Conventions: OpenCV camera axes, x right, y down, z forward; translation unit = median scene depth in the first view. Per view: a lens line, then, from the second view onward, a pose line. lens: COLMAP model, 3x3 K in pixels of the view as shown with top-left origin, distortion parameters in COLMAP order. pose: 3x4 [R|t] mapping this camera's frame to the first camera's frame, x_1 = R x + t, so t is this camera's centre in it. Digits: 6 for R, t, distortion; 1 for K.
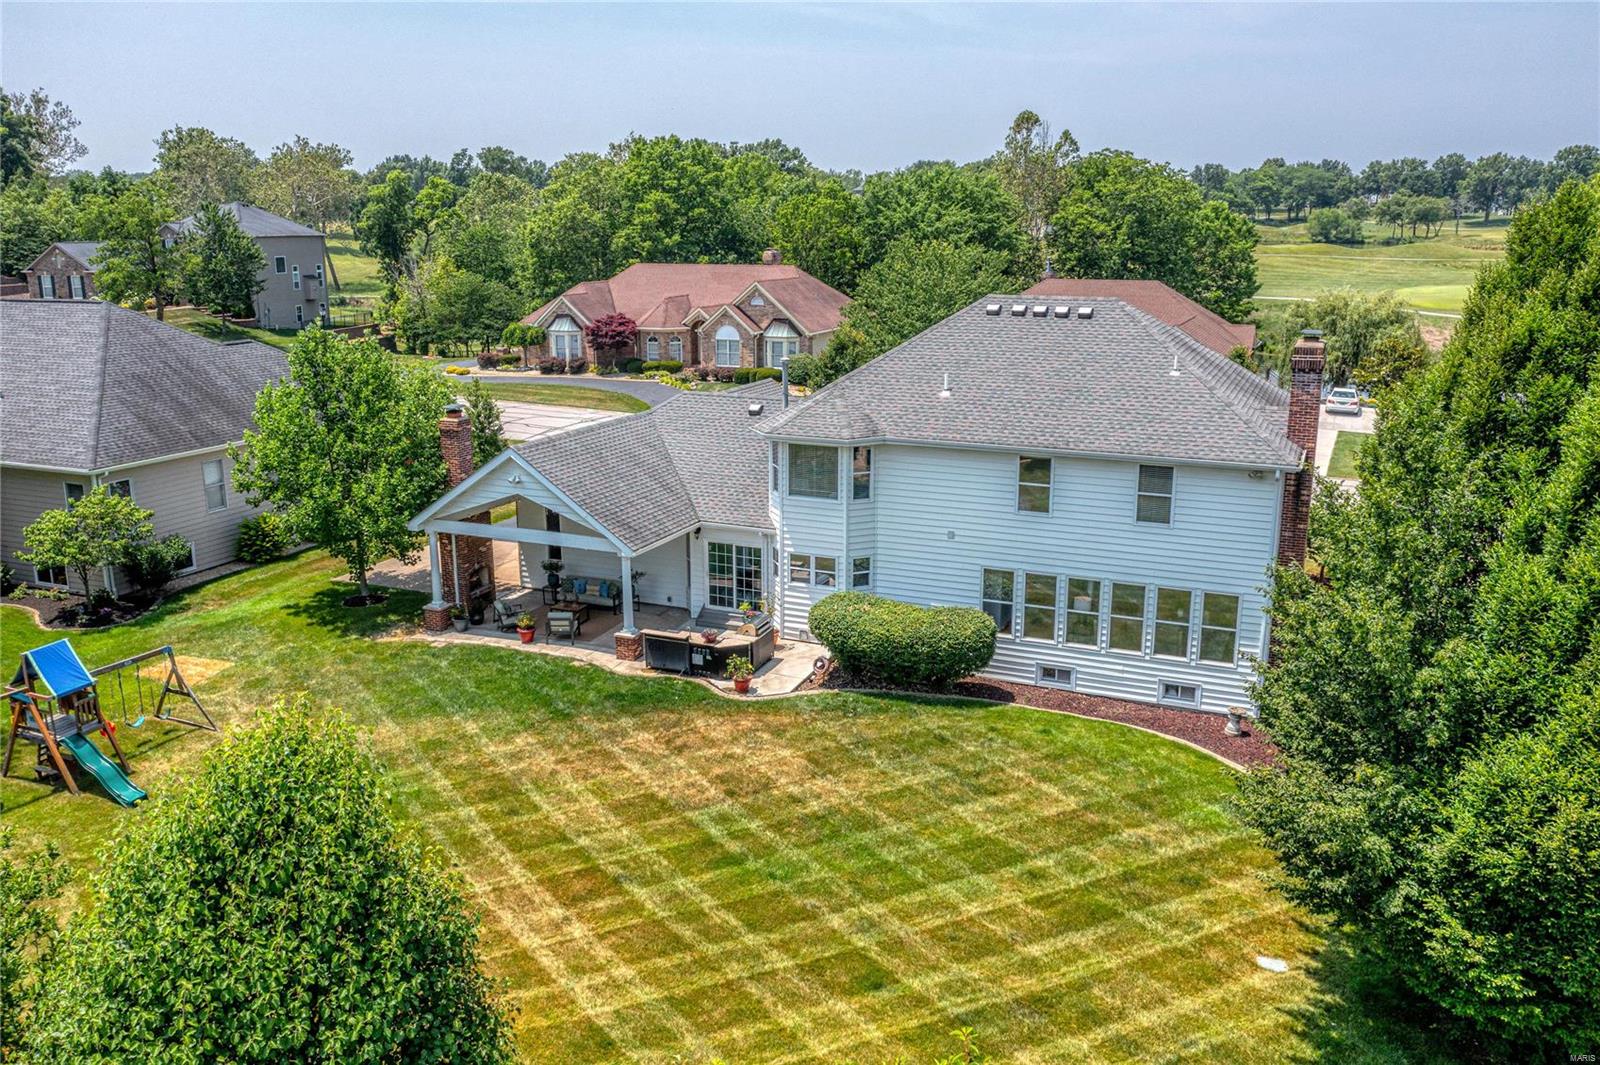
lens RADIAL K [[1270.0, 0, 800.3], [0, 1270.0, 540.4], [0, 0, 1]] dist [-0.023457, 0.006812]
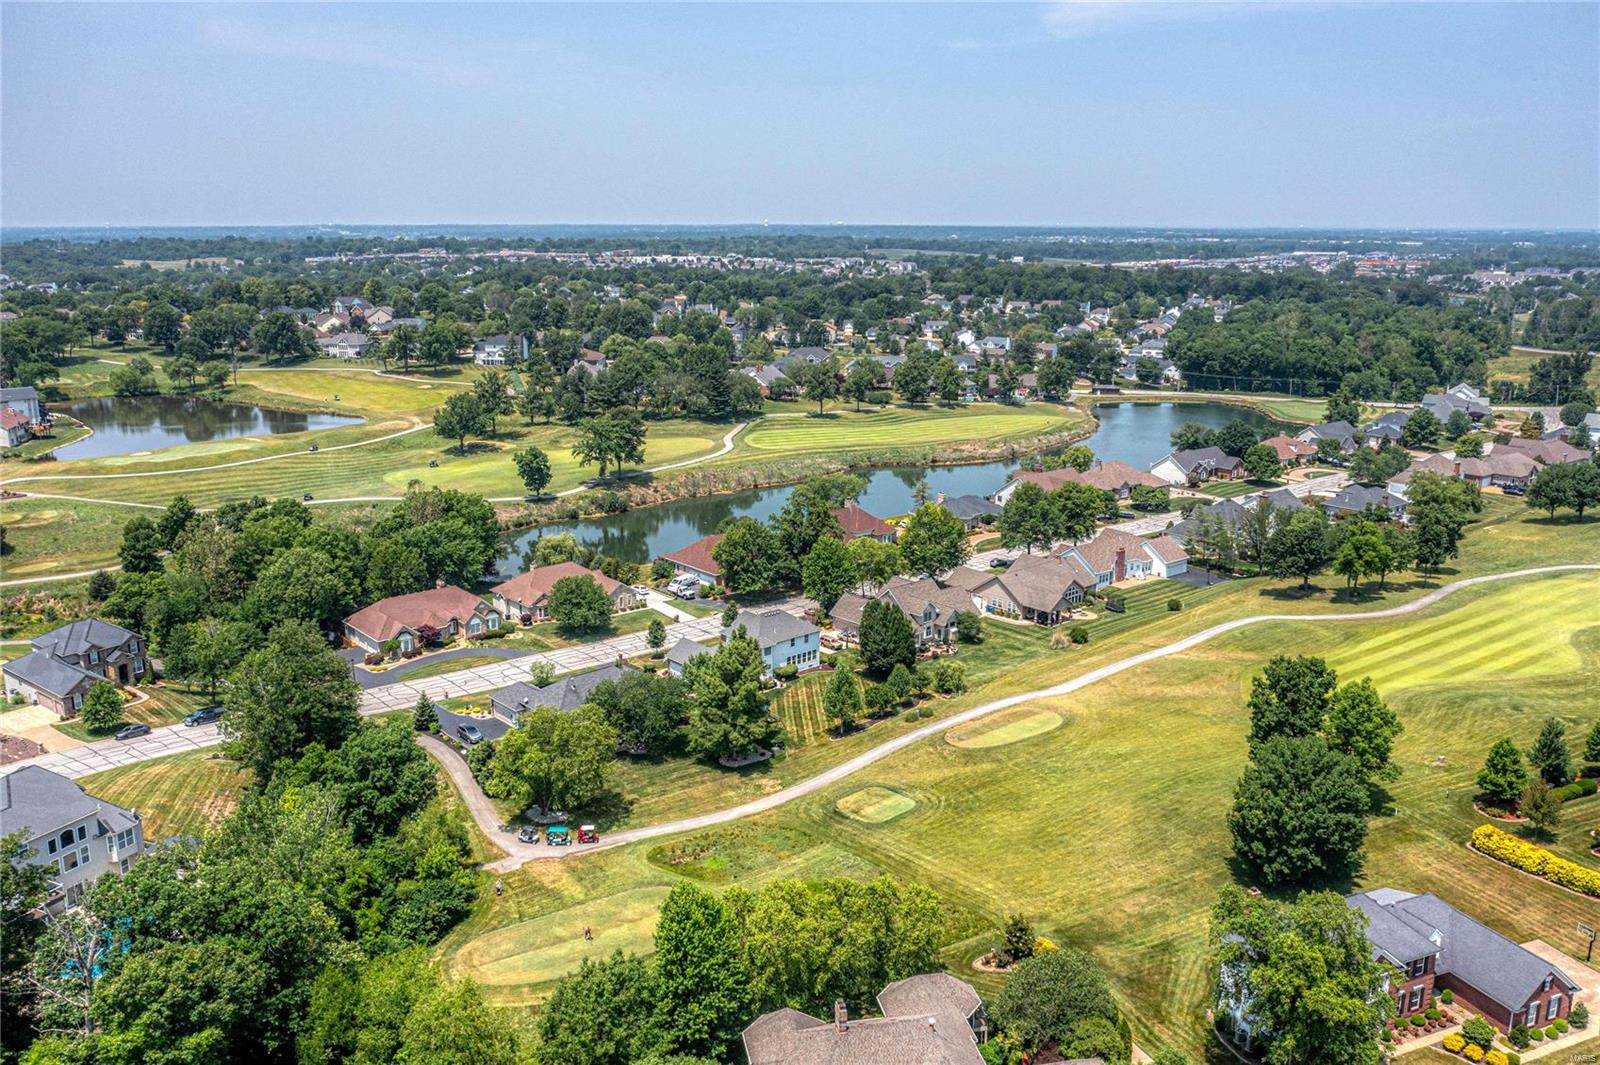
lens RADIAL K [[1270.0, 0, 797.1], [0, 1270.0, 532.9], [0, 0, 1]] dist [-0.023457, 0.006812]
pose [[0.440641, -0.216919, 0.871081, -4.755949], [0.223318, 0.966348, 0.127676, -1.255257], [-0.869462, 0.138268, 0.474254, -1.948249]]
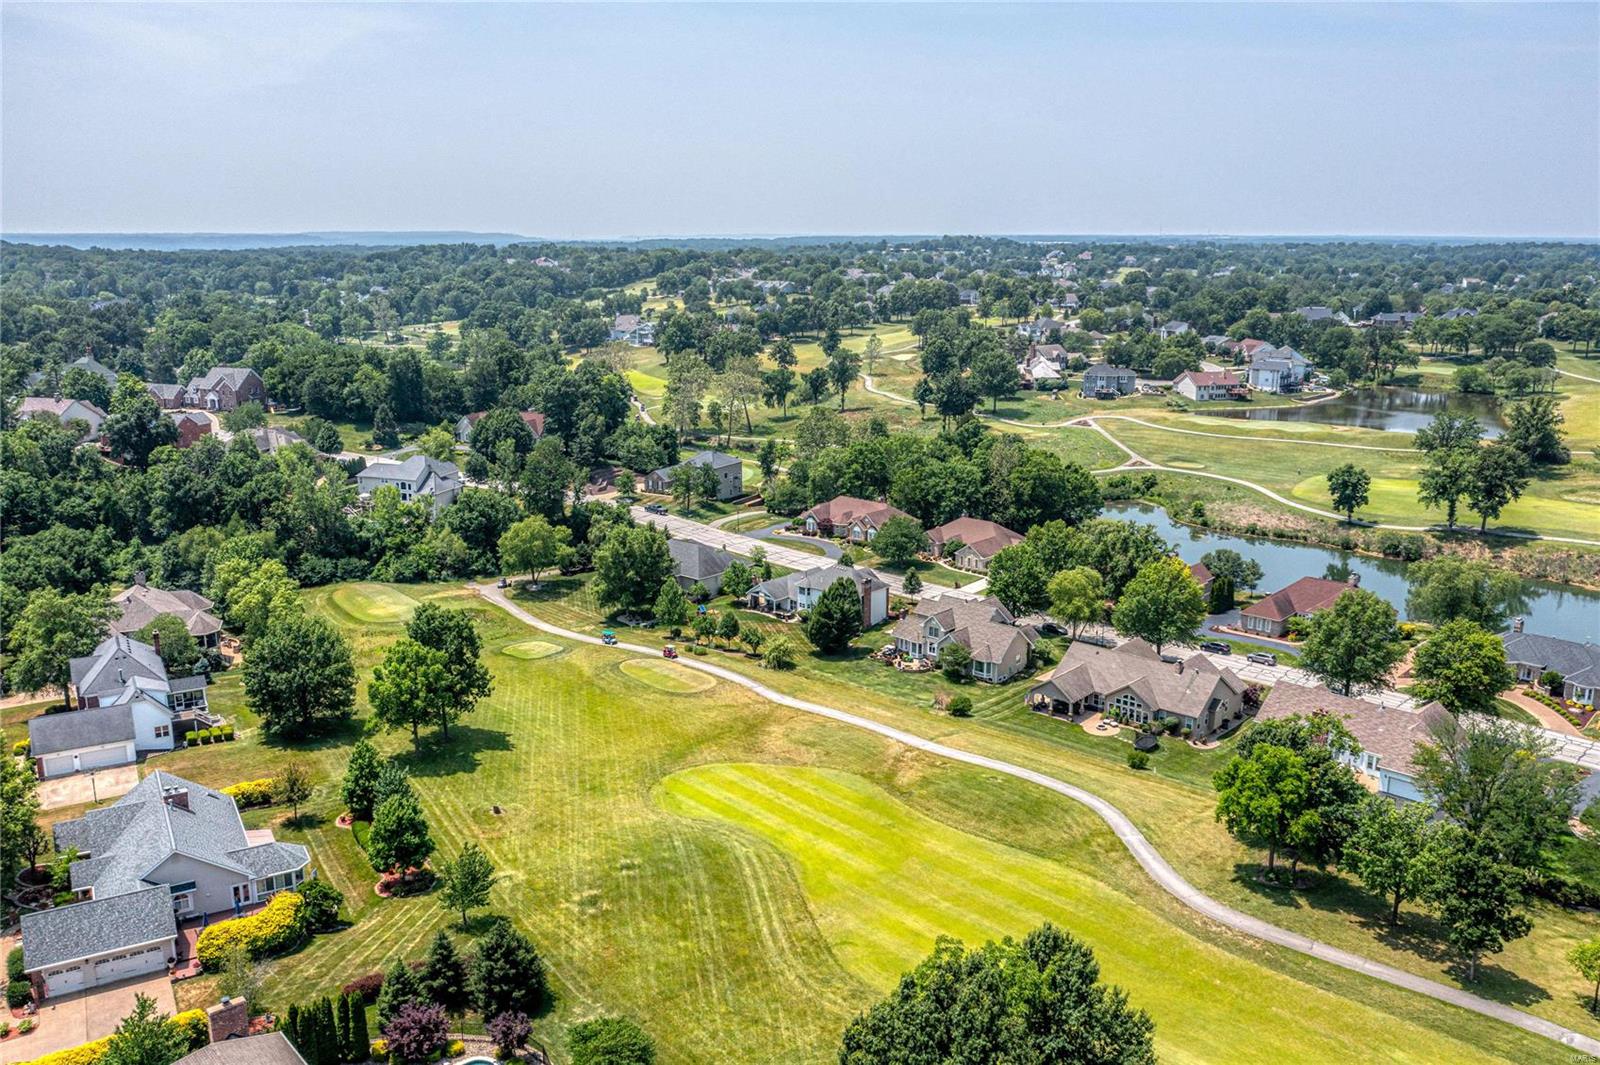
lens RADIAL K [[1270.0, 0, 792.6], [0, 1270.0, 533.6], [0, 0, 1]] dist [-0.023457, 0.006812]
pose [[0.948546, 0.071841, -0.308383, 1.870296], [-0.077951, 0.996929, -0.007523, -0.279511], [0.306895, 0.031174, 0.951233, -5.035388]]
